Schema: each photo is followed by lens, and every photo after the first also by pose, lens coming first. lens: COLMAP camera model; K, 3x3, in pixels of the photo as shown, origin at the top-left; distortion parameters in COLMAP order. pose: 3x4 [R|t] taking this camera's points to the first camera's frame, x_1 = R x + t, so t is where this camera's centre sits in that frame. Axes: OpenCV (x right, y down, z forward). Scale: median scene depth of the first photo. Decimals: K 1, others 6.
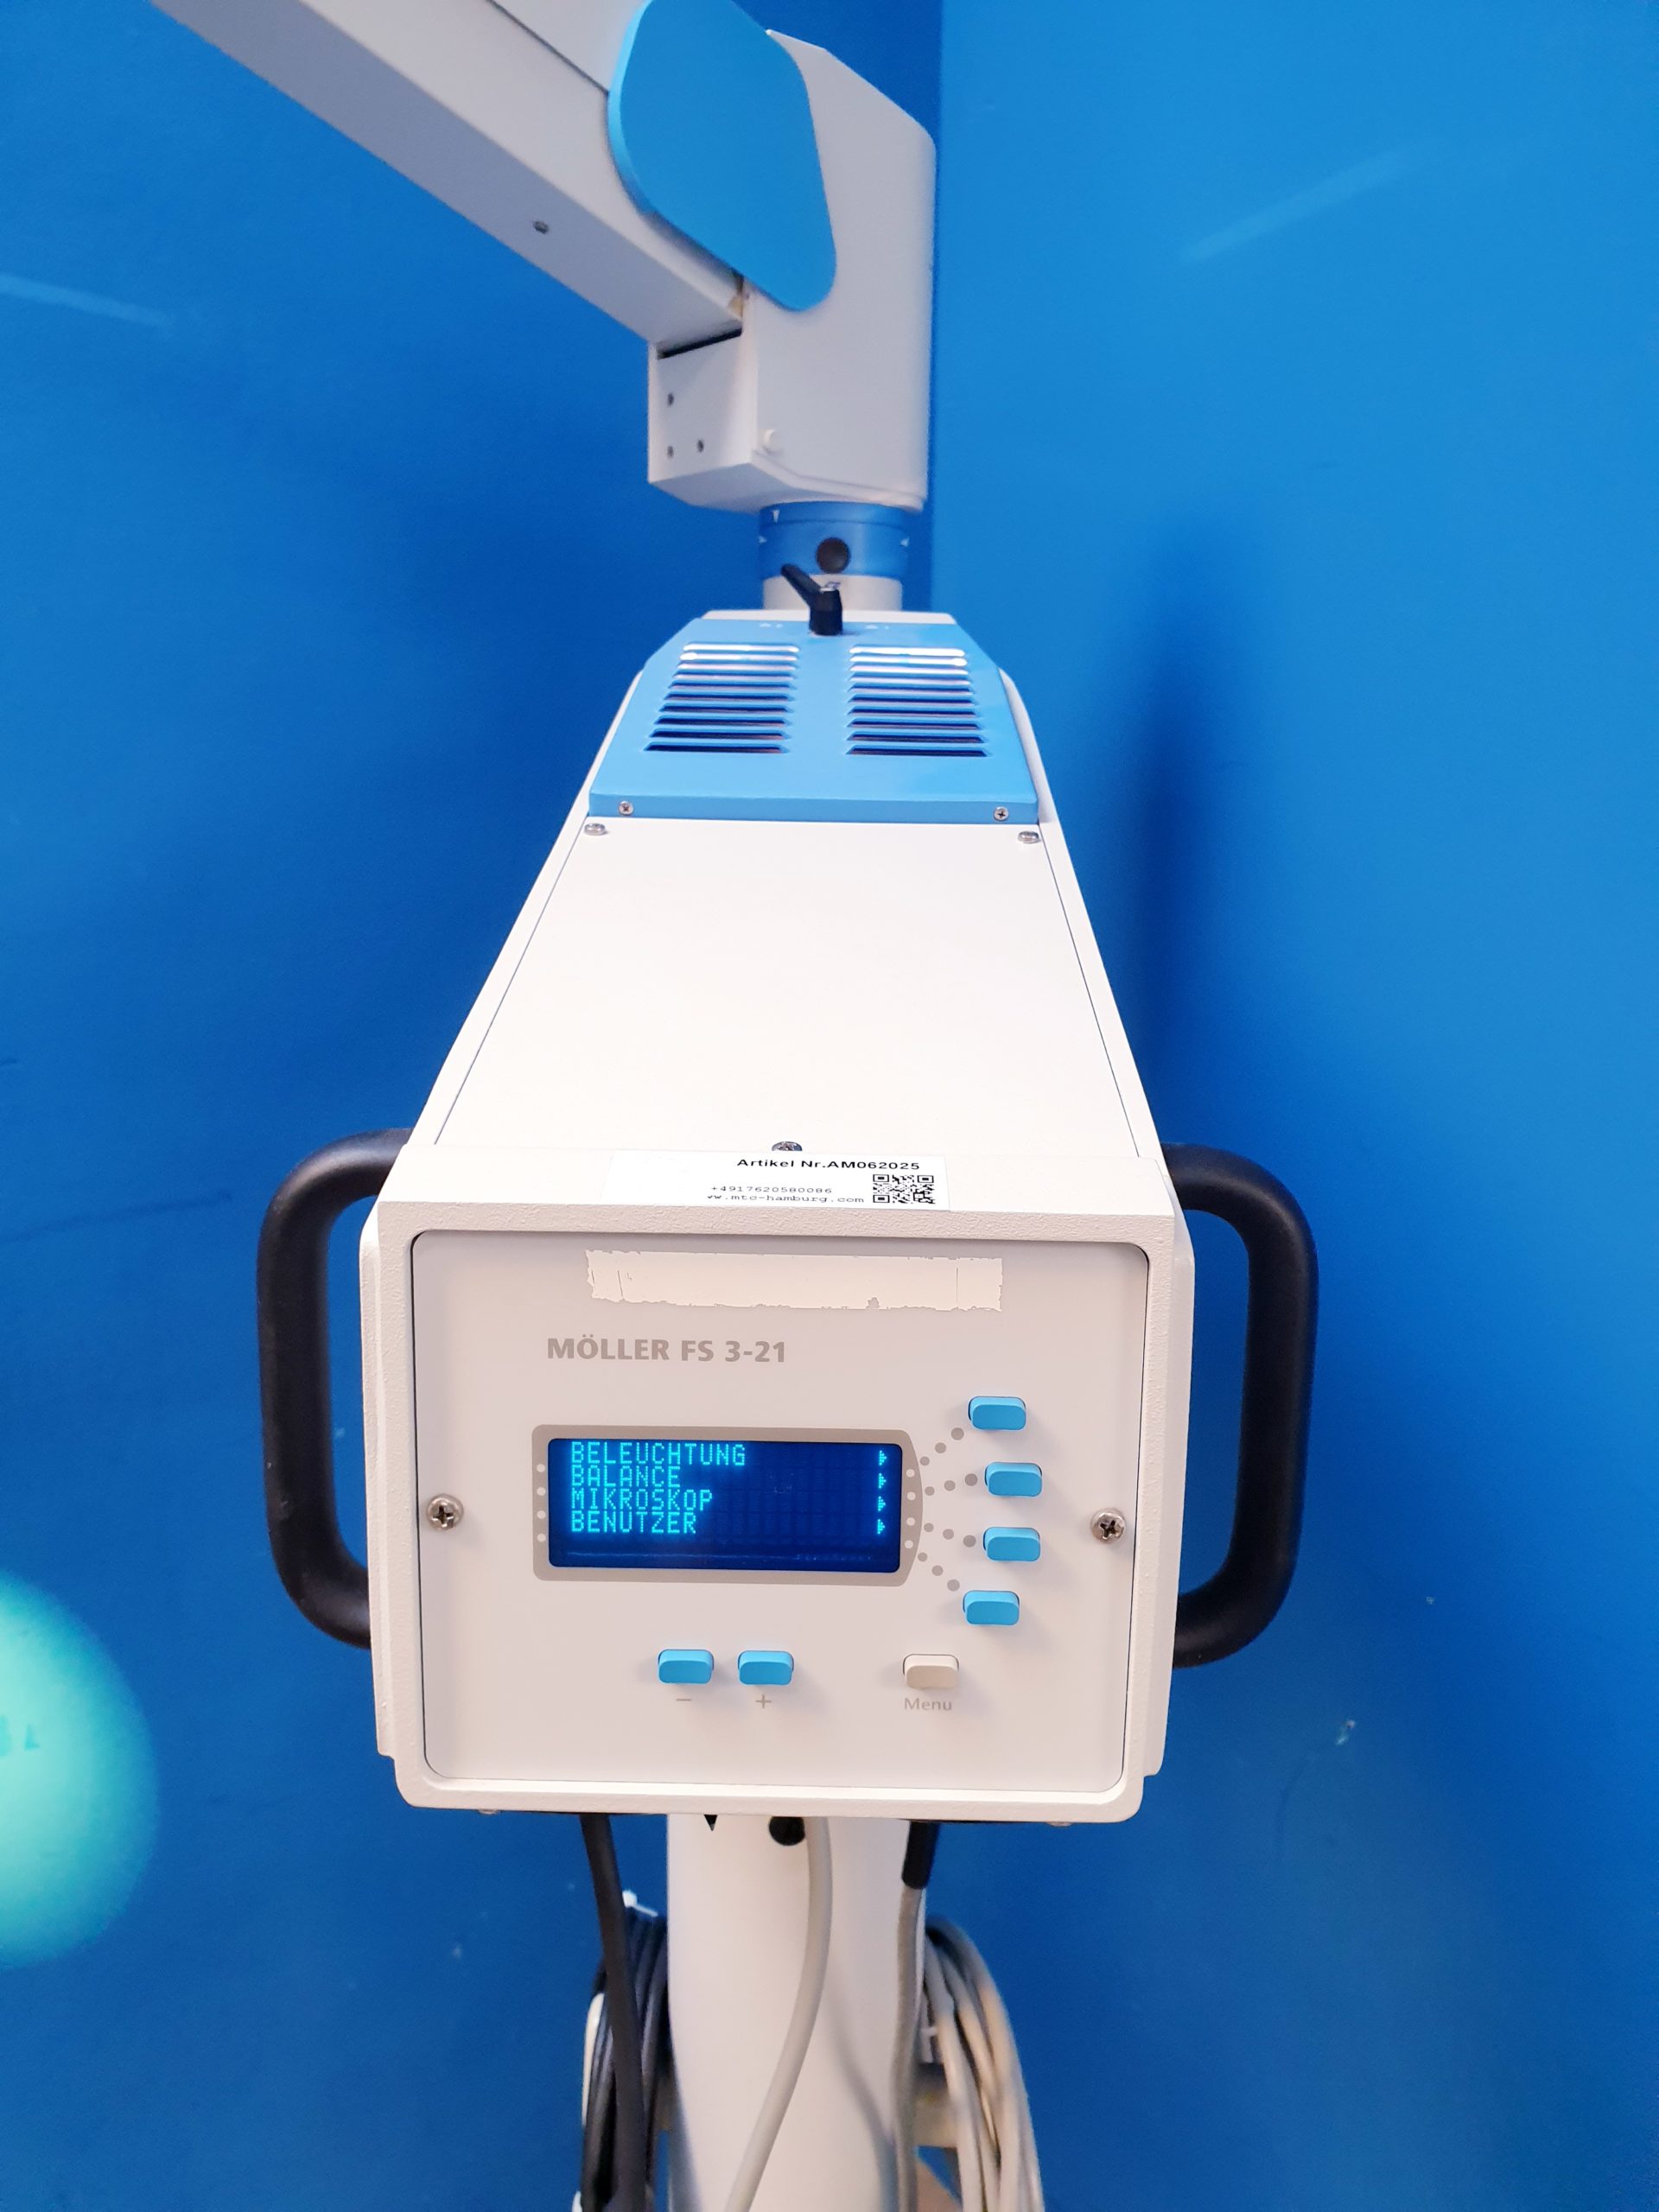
lens RADIAL K [[1750.7, 0, 833.7], [0, 1750.7, 1090.9], [0, 0, 1]] dist [0.026720, -0.039299]
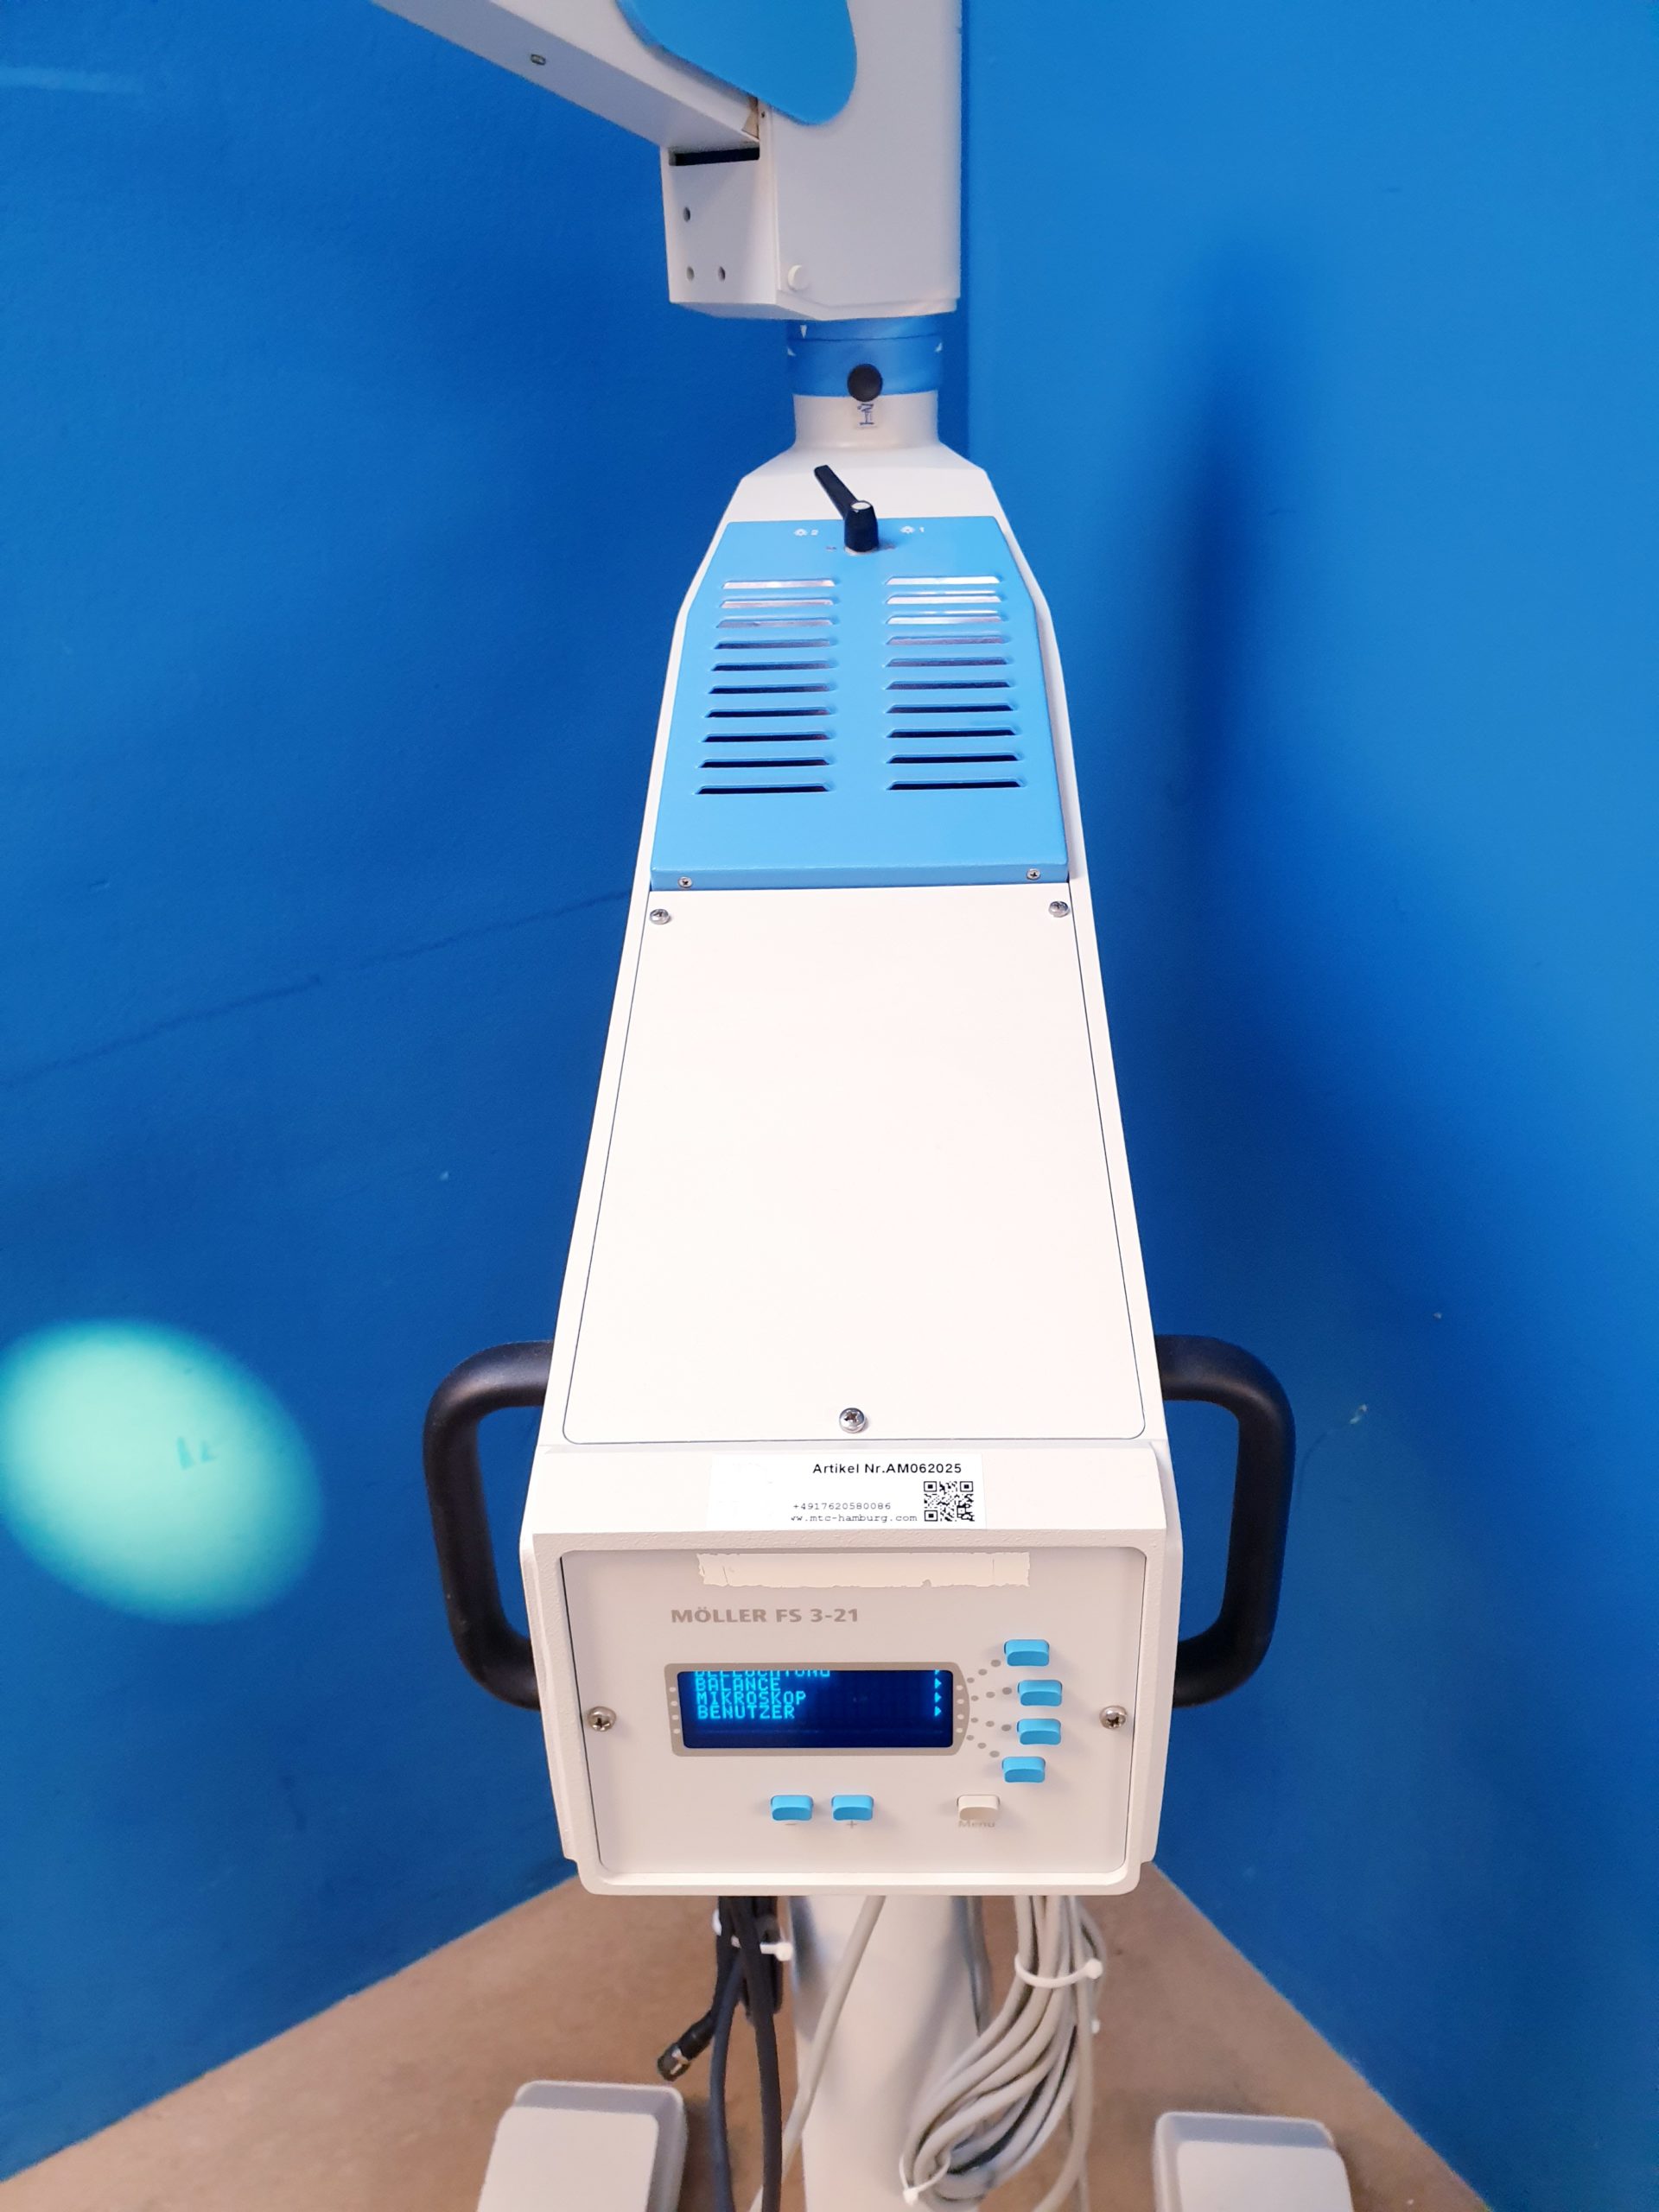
lens RADIAL K [[1750.7, 0, 844.2], [0, 1750.7, 1095.4], [0, 0, 1]] dist [0.026720, -0.039299]
pose [[0.998824, -0.034973, -0.033573, 0.017827], [0.043107, 0.957570, 0.284959, -0.563396], [0.022182, -0.286071, 0.957952, -0.109485]]
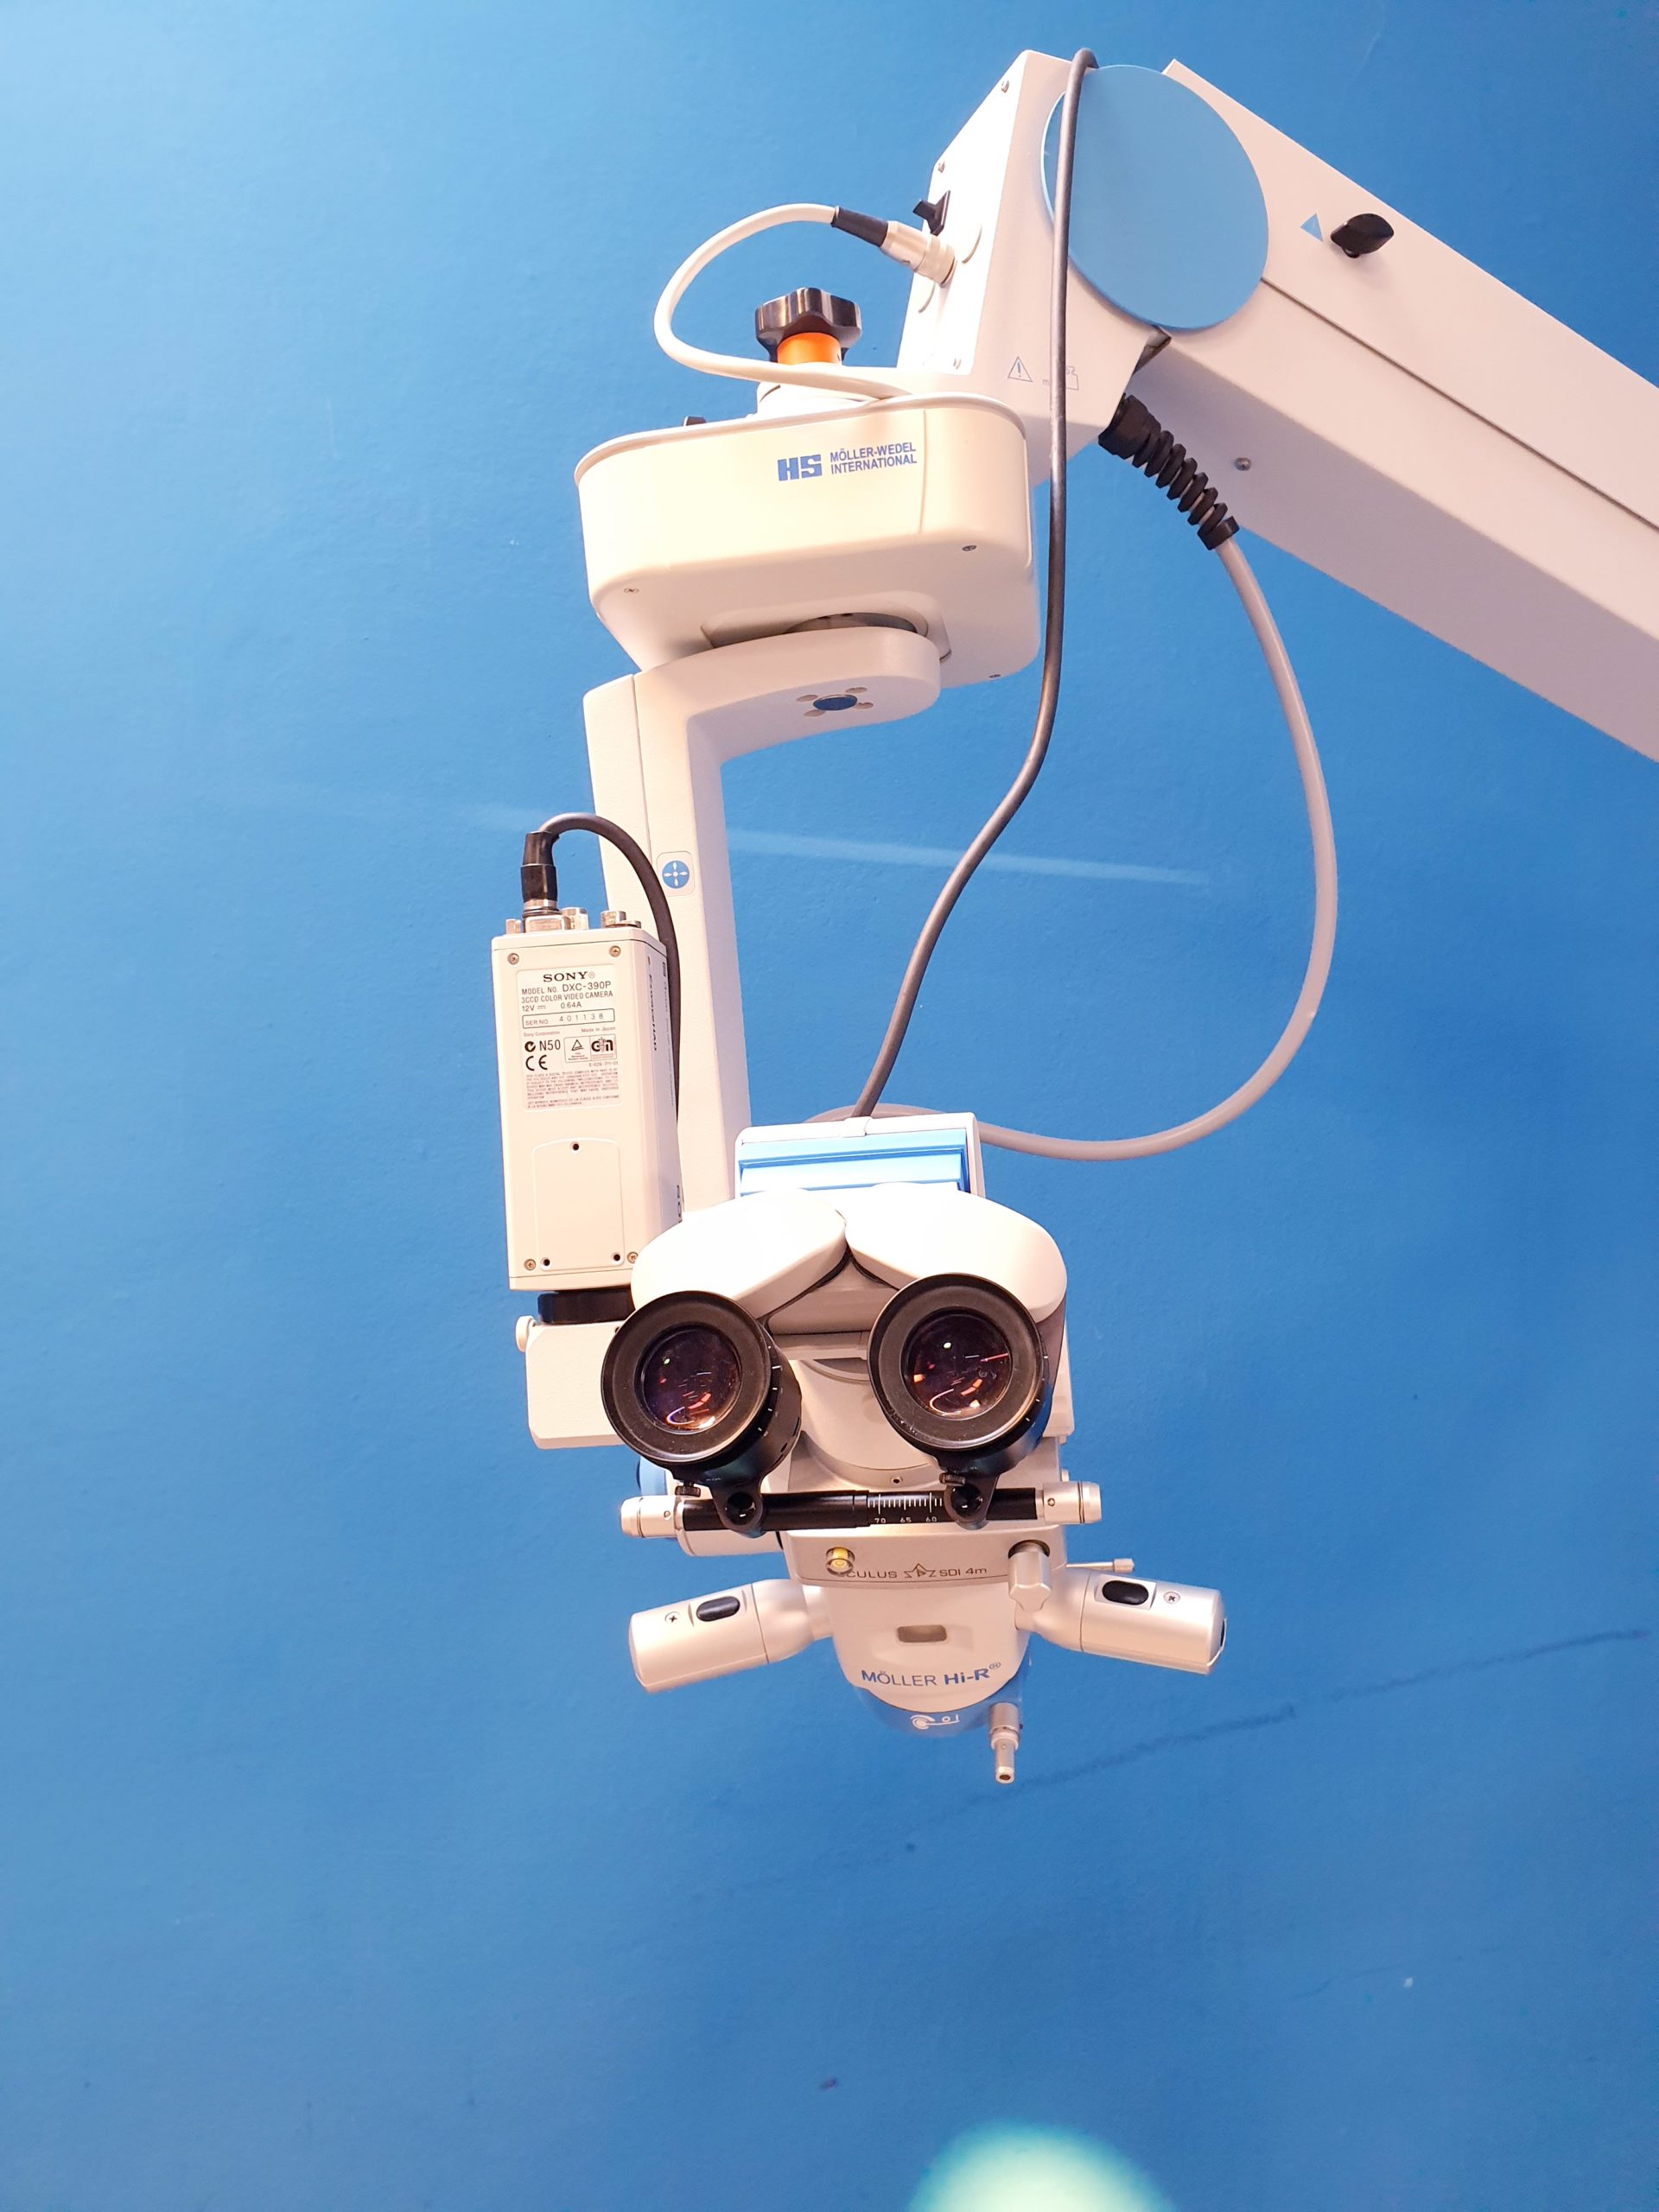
lens RADIAL K [[1750.7, 0, 845.7], [0, 1750.7, 1092.1], [0, 0, 1]] dist [0.026720, -0.039299]
pose [[0.963614, -0.105430, -0.245628, -1.061966], [0.037168, 0.962849, -0.267469, -0.068113], [0.264702, 0.248607, 0.931734, -0.167969]]
